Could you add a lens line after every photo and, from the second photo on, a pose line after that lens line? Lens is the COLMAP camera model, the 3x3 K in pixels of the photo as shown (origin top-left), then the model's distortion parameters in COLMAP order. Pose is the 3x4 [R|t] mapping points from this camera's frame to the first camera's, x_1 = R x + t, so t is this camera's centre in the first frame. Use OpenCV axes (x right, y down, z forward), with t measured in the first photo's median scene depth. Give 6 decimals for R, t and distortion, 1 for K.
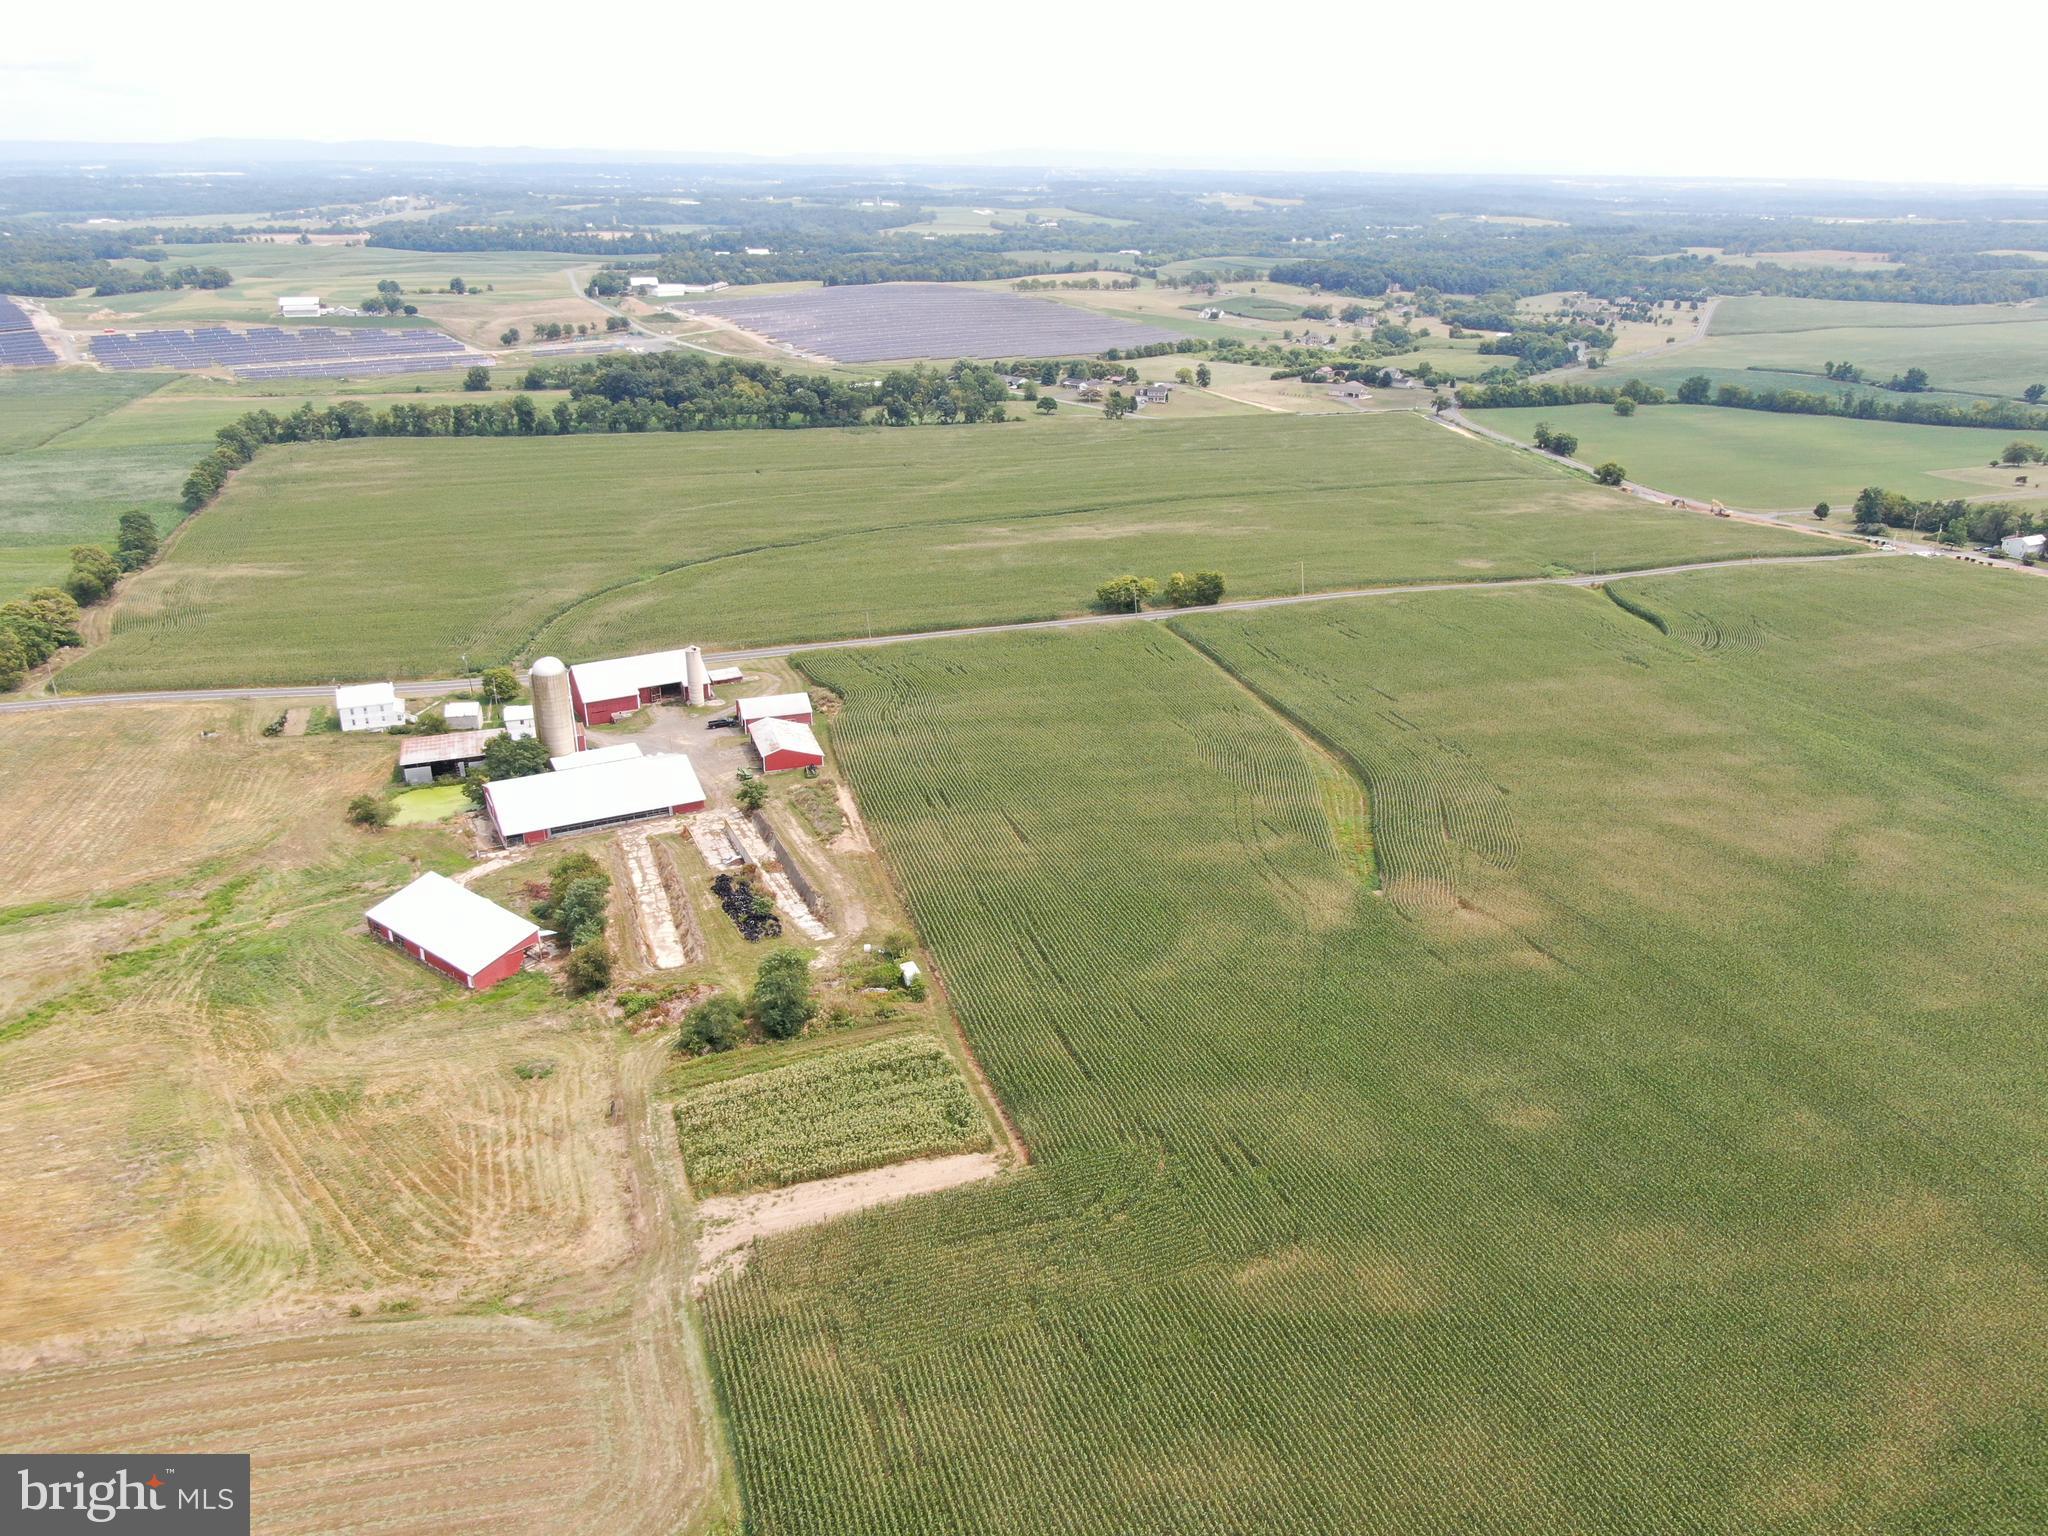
lens RADIAL K [[1475.2, 0, 1024.6], [0, 1475.2, 766.9], [0, 0, 1]] dist [-0.022127, 0.012099]
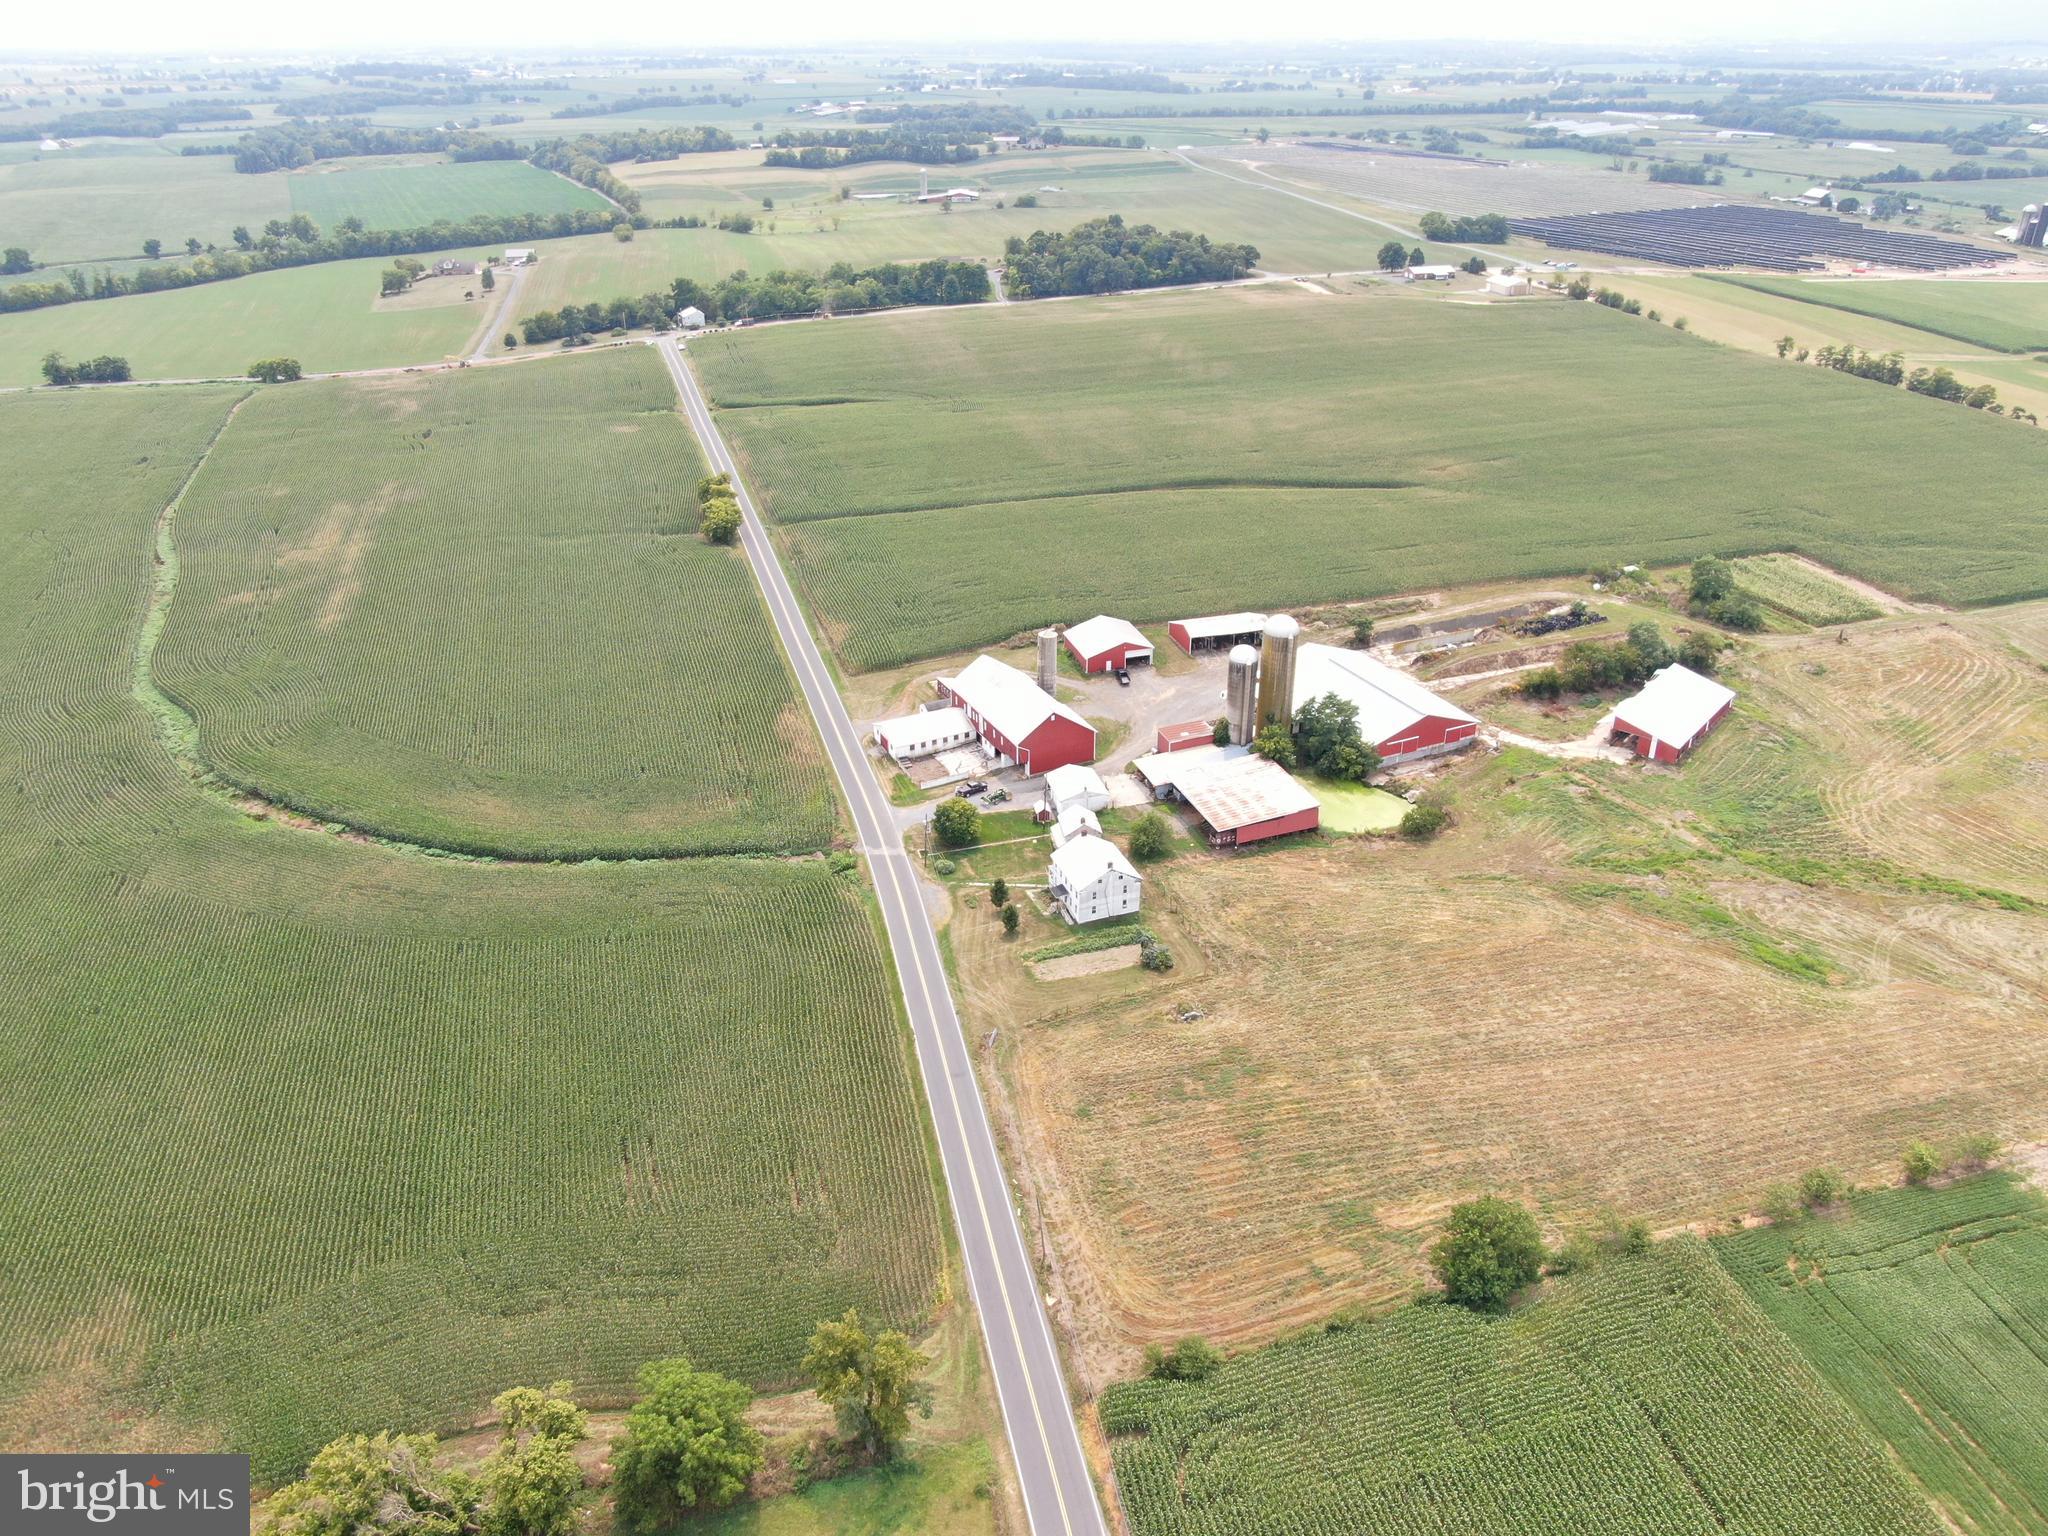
lens RADIAL K [[1475.2, 0, 1024.6], [0, 1475.2, 766.9], [0, 0, 1]] dist [-0.022127, 0.012099]
pose [[0.033768, -0.460778, 0.886873, -0.842474], [0.383898, 0.825283, 0.414162, -0.310367], [-0.922758, 0.326484, 0.204760, 0.715520]]
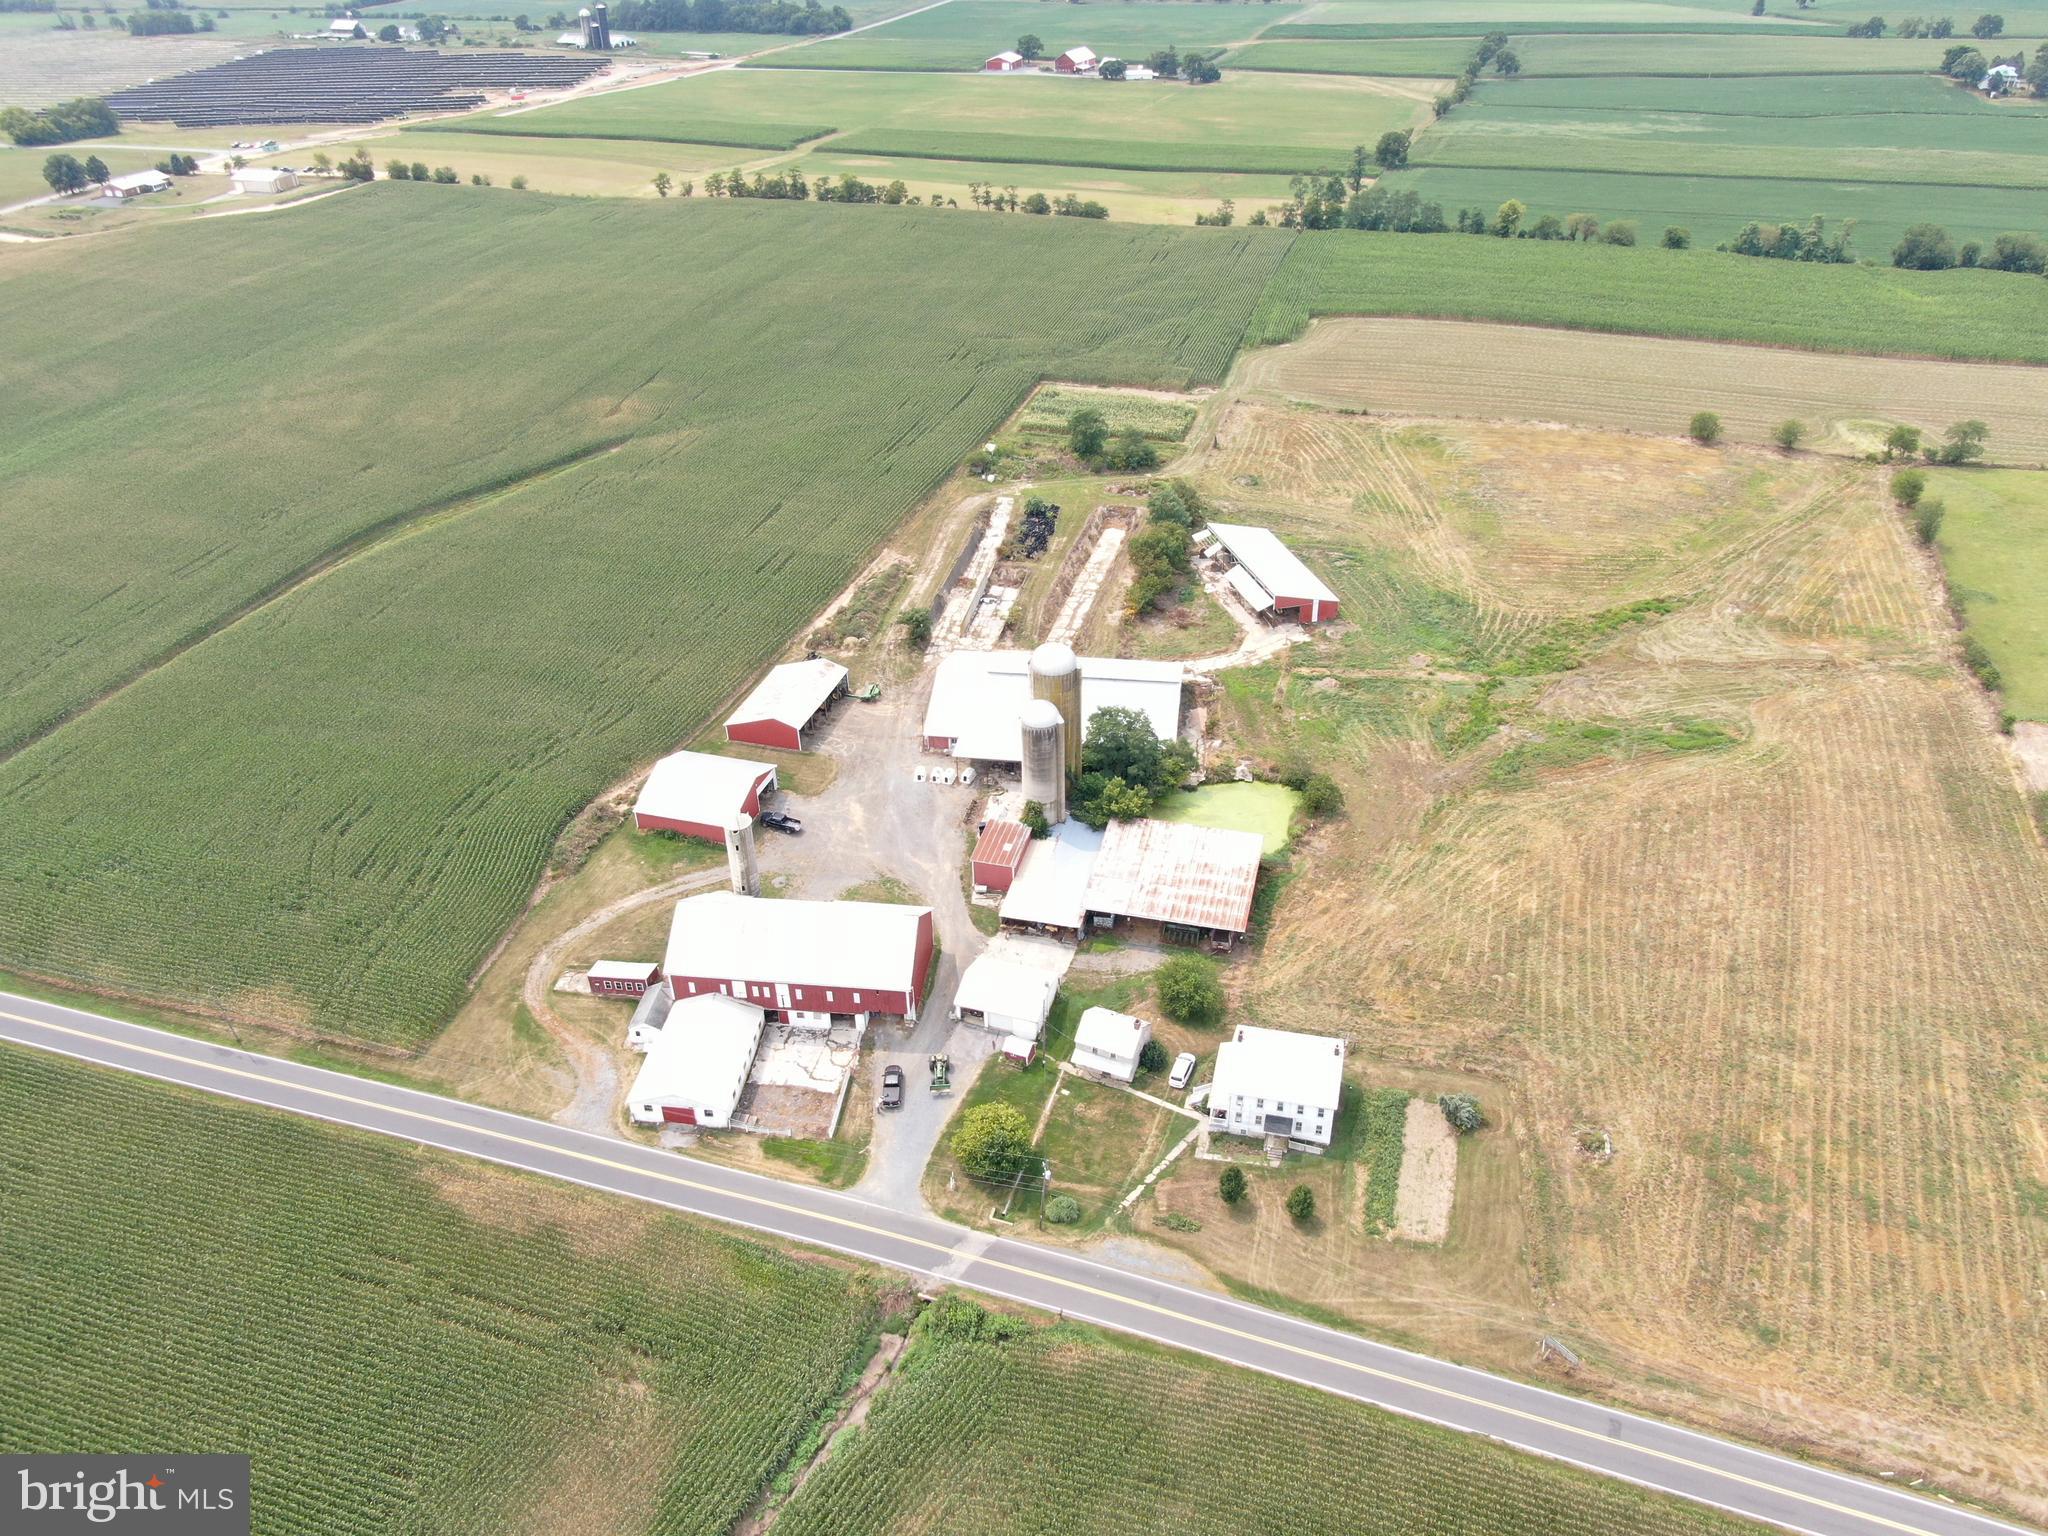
lens RADIAL K [[1475.2, 0, 1024.6], [0, 1475.2, 766.9], [0, 0, 1]] dist [-0.022127, 0.012099]
pose [[-0.814958, -0.309486, 0.489961, -0.477393], [0.233888, 0.597897, 0.766691, -0.404792], [-0.530226, 0.739417, -0.414876, 0.958419]]
